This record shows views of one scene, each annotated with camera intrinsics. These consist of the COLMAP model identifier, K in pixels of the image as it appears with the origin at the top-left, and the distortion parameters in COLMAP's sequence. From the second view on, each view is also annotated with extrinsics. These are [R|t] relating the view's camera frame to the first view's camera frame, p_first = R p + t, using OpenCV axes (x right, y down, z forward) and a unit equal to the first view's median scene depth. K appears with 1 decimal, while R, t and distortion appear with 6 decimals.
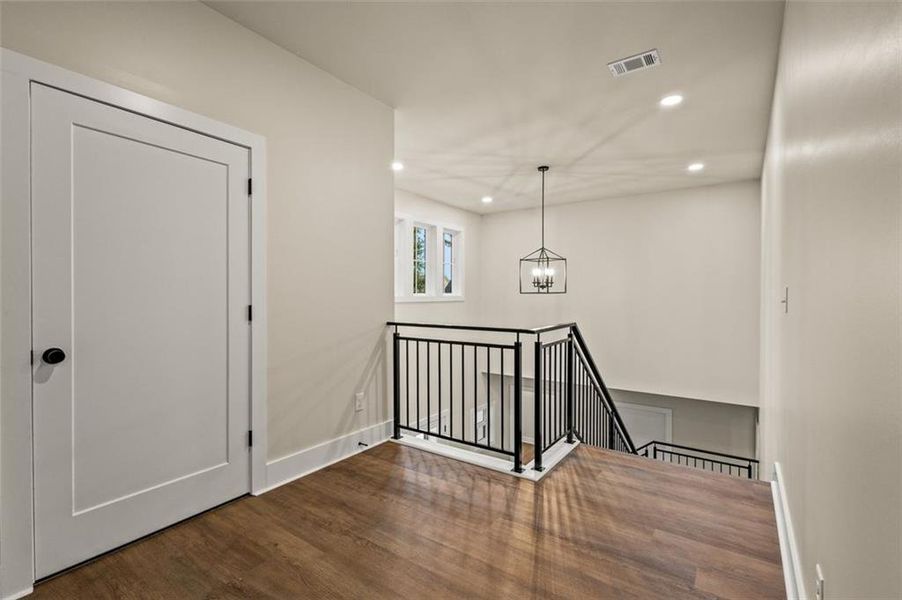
lens RADIAL K [[413.9, 0, 451.0], [0, 413.9, 300.0], [0, 0, 1]] dist [0.013318, -0.003885]
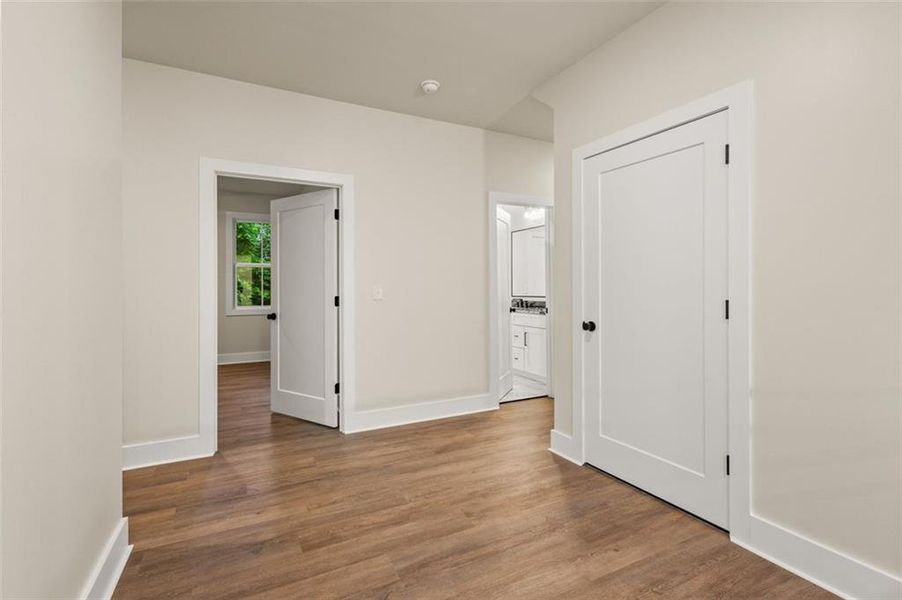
lens RADIAL K [[418.5, 0, 449.7], [0, 418.5, 279.1], [0, 0, 1]] dist [0.010332, -0.000232]
pose [[-0.463678, -0.008036, -0.885967, 0.425197], [-0.005873, 0.999965, -0.005996, -0.018278], [0.885984, 0.002423, -0.463709, 0.764686]]
